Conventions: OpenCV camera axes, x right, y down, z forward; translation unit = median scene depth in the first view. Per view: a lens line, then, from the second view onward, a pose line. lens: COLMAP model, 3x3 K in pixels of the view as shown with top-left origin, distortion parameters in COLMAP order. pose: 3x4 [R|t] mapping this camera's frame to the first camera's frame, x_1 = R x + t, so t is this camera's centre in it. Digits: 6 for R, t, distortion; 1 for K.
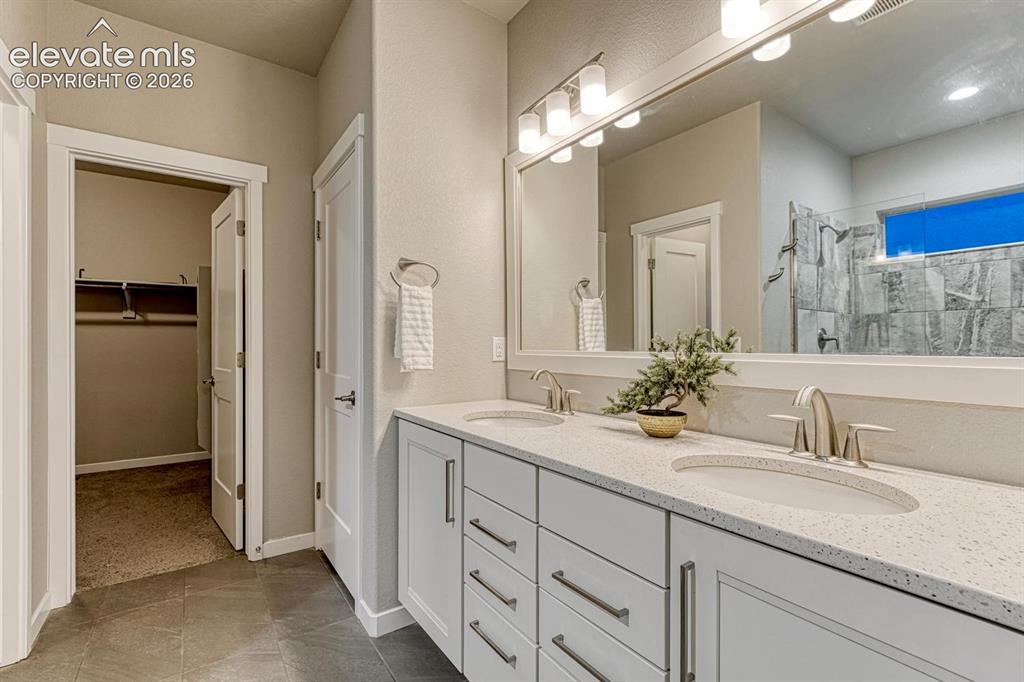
lens RADIAL K [[456.1, 0, 487.6], [0, 456.1, 341.3], [0, 0, 1]] dist [0.002015, -0.000216]
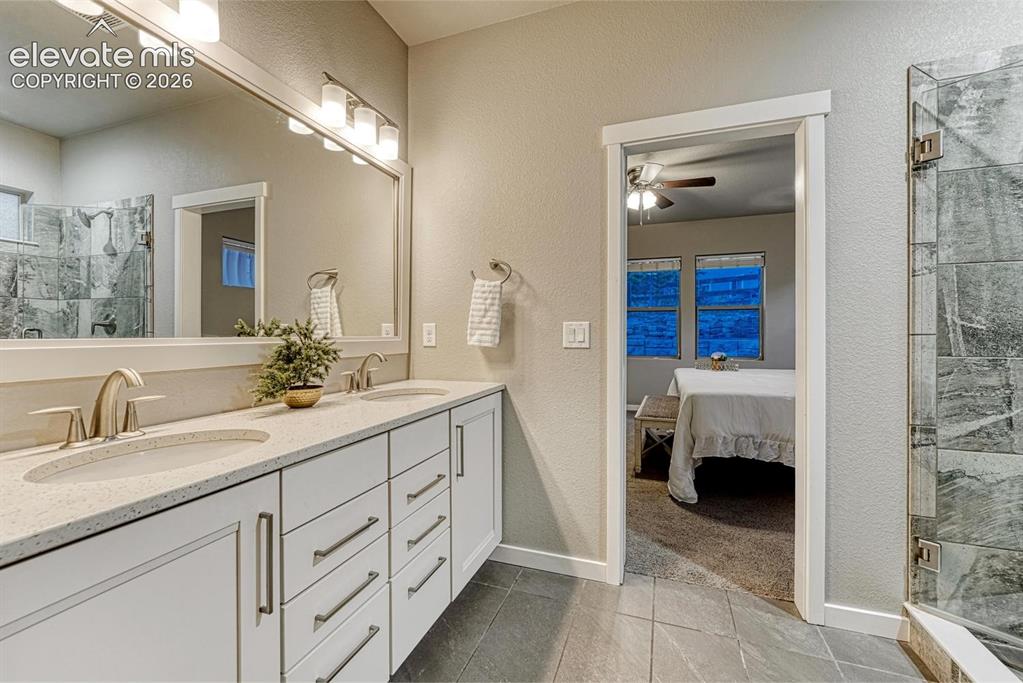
lens RADIAL K [[414.6, 0, 512.6], [0, 414.6, 337.4], [0, 0, 1]] dist [0.000806, -0.000150]
pose [[-0.605592, -0.008634, 0.795729, -1.164707], [-0.012414, 0.999922, 0.001402, 0.028762], [-0.795679, -0.009029, -0.605652, 1.721707]]
